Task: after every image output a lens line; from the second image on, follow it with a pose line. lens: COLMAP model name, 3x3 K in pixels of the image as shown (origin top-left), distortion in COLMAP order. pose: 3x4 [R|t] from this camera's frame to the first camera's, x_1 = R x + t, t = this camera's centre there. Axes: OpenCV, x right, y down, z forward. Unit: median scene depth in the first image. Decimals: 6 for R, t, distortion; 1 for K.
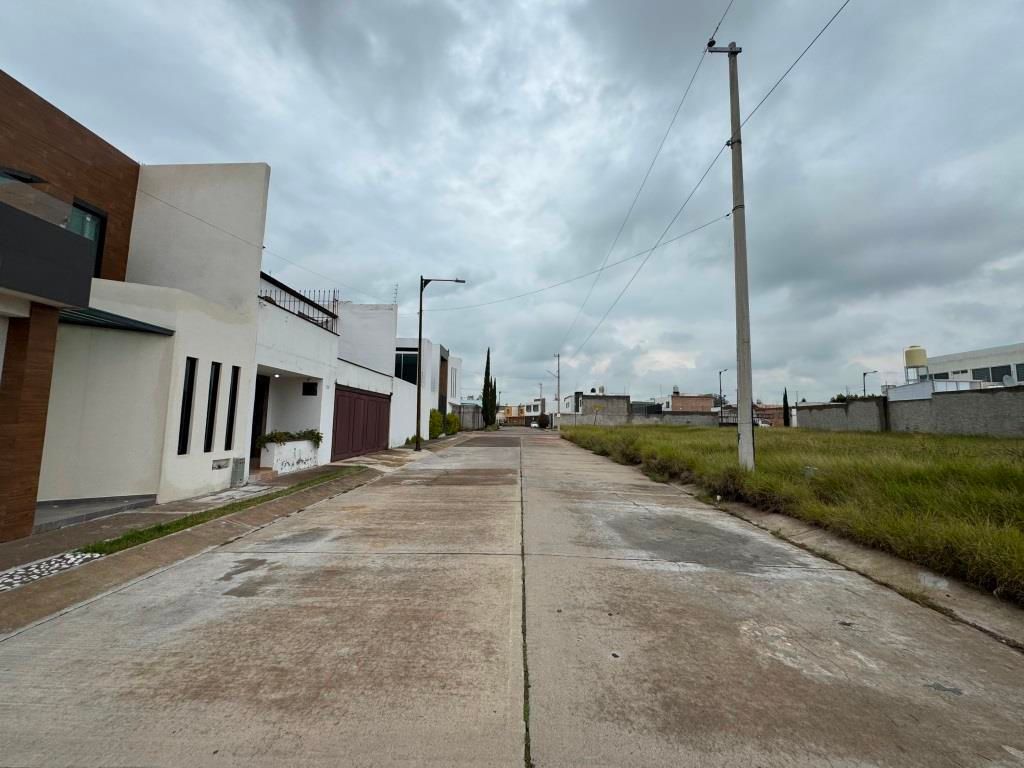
lens RADIAL K [[407.7, 0, 512.0], [0, 407.7, 384.0], [0, 0, 1]] dist [-0.001688, -0.000341]
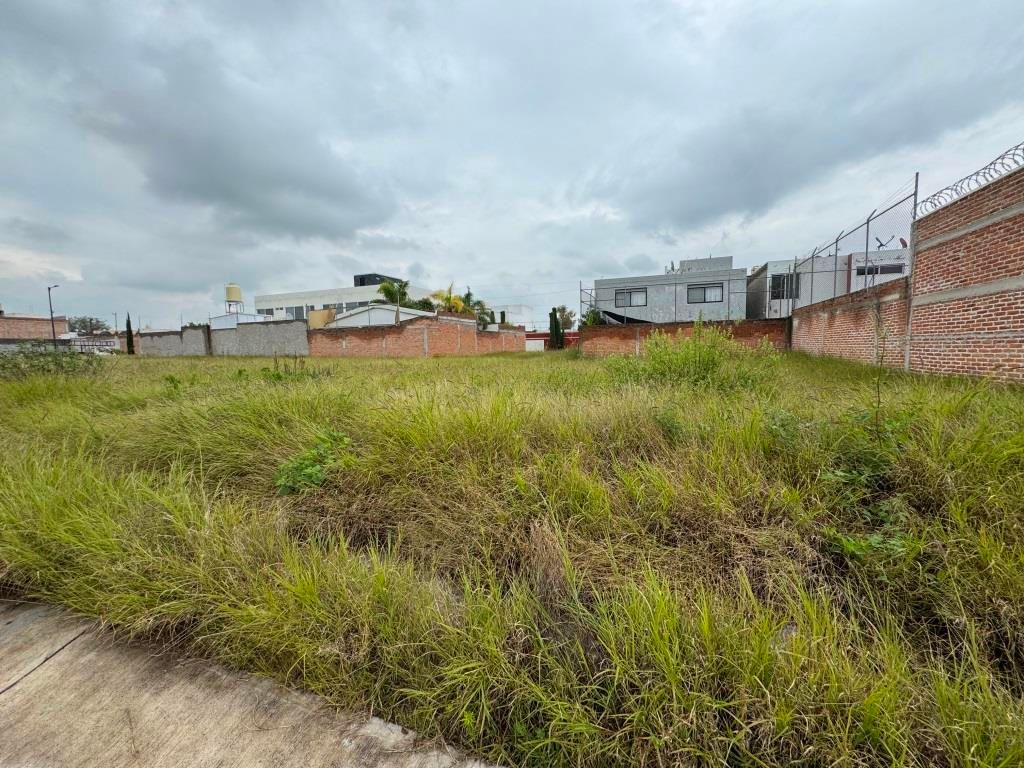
lens RADIAL K [[407.0, 0, 518.9], [0, 407.0, 396.5], [0, 0, 1]] dist [-0.001115, -0.000098]
pose [[0.334063, -0.129511, 0.933611, 0.094748], [-0.063789, 0.985137, 0.159484, -0.008438], [-0.940390, -0.112832, 0.320836, -0.184426]]
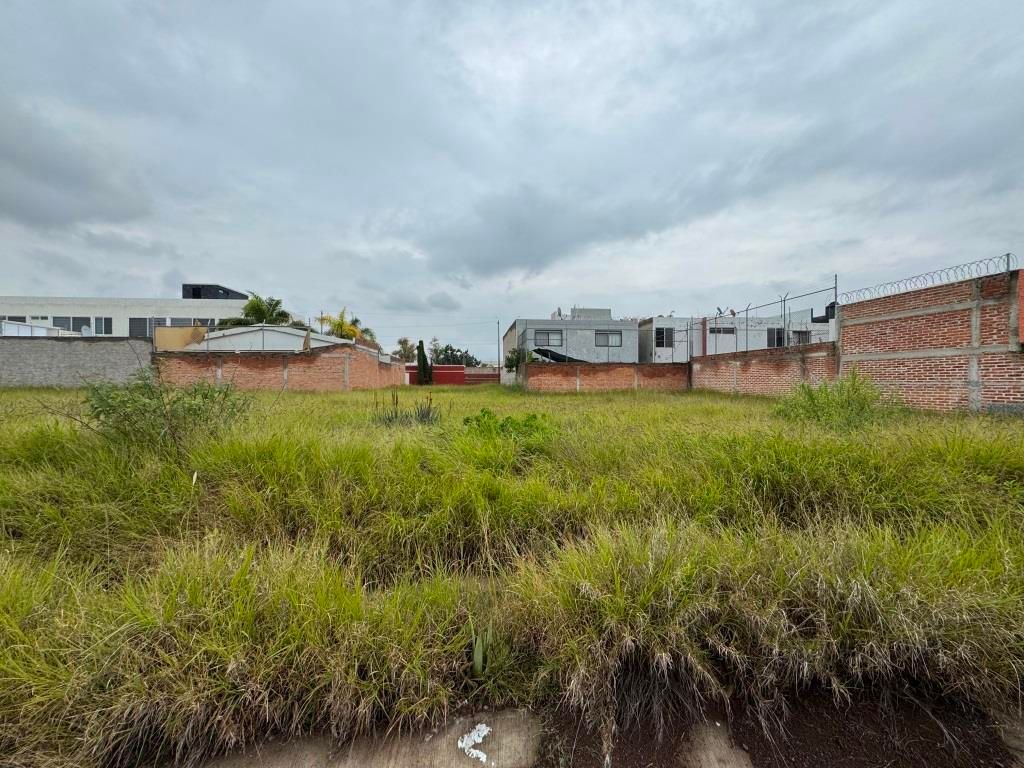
lens RADIAL K [[407.7, 0, 512.0], [0, 407.7, 384.0], [0, 0, 1]] dist [-0.001688, -0.000341]
pose [[-0.116482, -0.023205, 0.992922, 0.080919], [-0.093440, 0.995549, 0.012304, 0.008034], [-0.988788, -0.091345, -0.118132, 0.056404]]
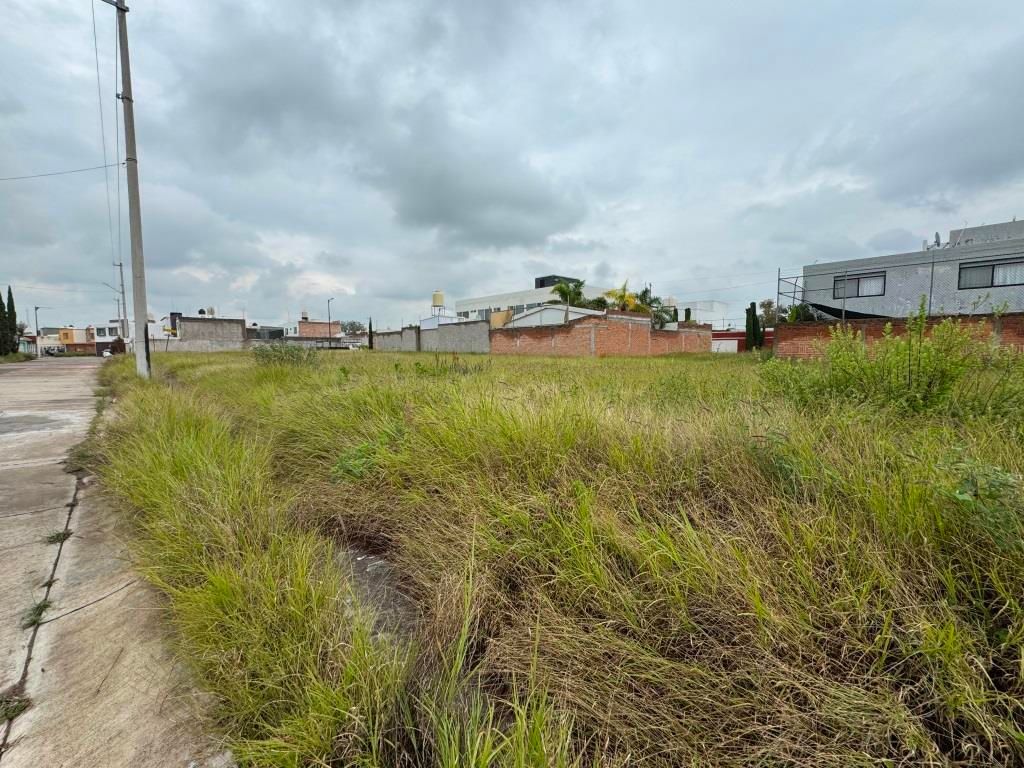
lens RADIAL K [[410.3, 0, 513.9], [0, 410.3, 391.1], [0, 0, 1]] dist [-0.000419, -0.000069]
pose [[0.708096, -0.085210, 0.700956, 0.122449], [-0.052662, 0.983555, 0.172761, -0.009093], [-0.704150, -0.159245, 0.691964, -0.200183]]
